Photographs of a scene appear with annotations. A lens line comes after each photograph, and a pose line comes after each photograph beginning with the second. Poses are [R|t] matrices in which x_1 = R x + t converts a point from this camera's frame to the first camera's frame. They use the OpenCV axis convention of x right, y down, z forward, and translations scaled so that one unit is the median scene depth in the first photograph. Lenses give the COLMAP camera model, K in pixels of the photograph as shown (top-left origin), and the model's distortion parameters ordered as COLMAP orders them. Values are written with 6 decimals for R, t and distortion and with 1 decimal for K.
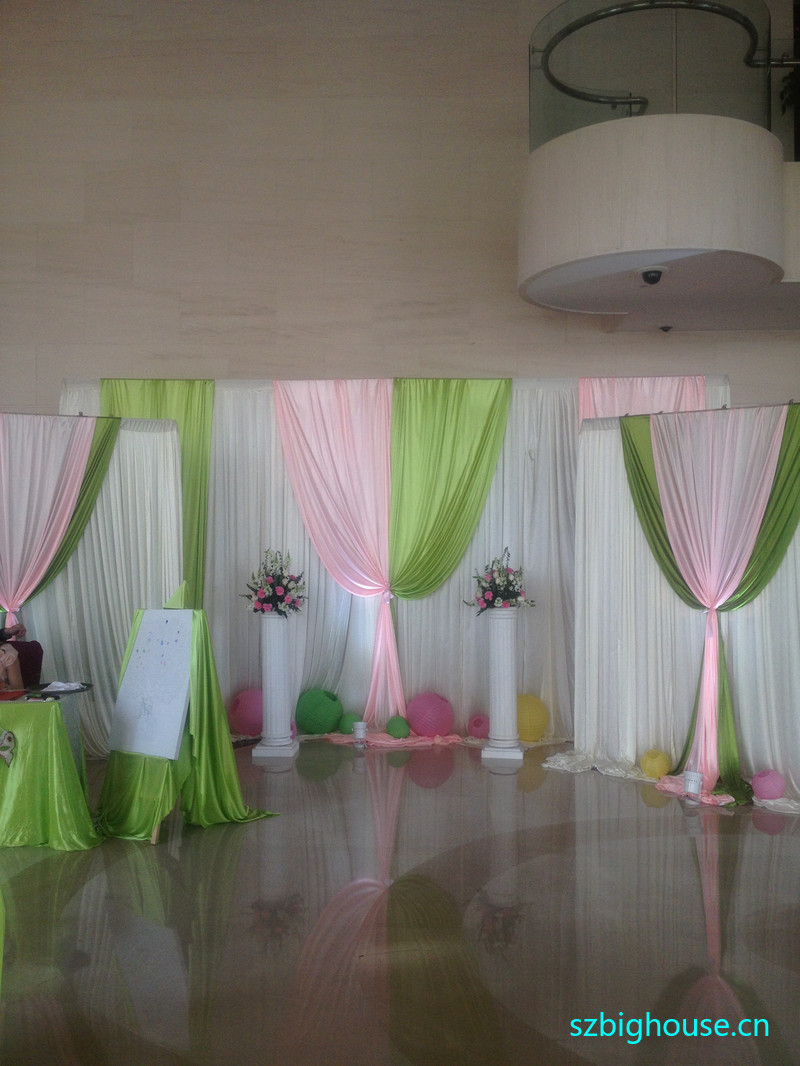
lens RADIAL K [[1002.7, 0, 447.1], [0, 1002.7, 527.7], [0, 0, 1]] dist [0.019738, 0.000000]
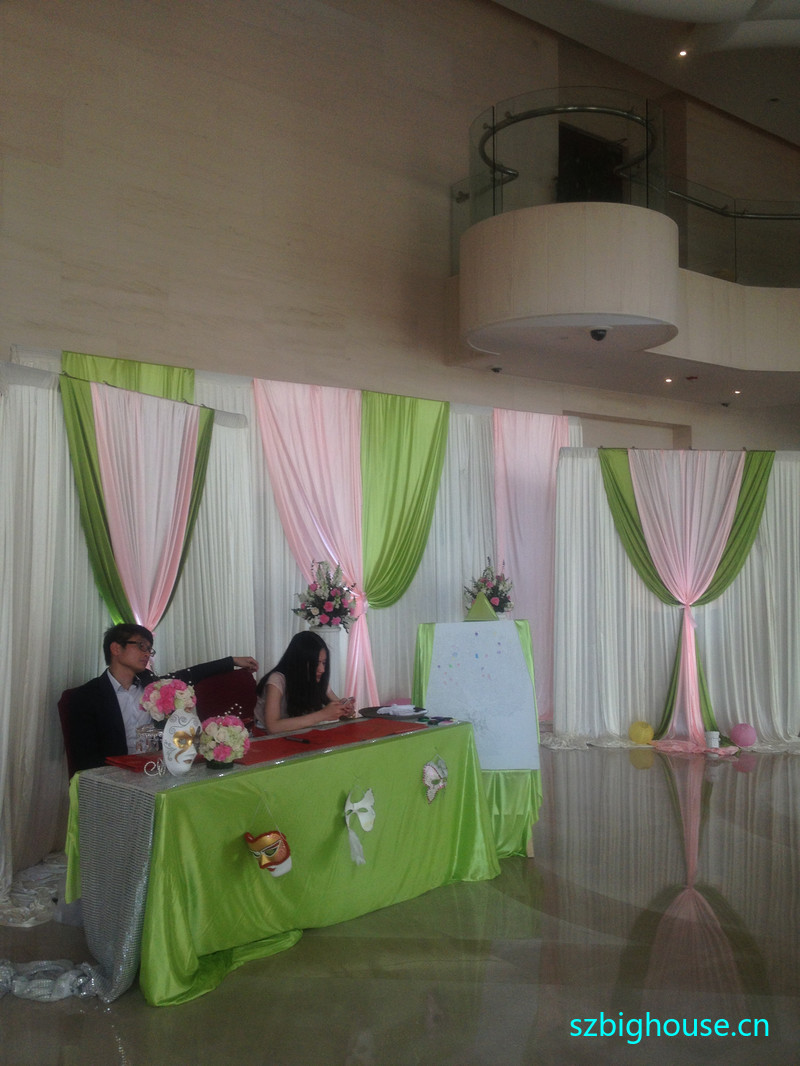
lens RADIAL K [[1002.7, 0, 404.4], [0, 1002.7, 525.8], [0, 0, 1]] dist [0.019738, 0.000000]
pose [[0.745548, 0.017170, 0.666231, -0.690524], [-0.006943, 0.999814, -0.017997, 0.004666], [-0.666416, 0.008792, 0.745528, 0.226396]]
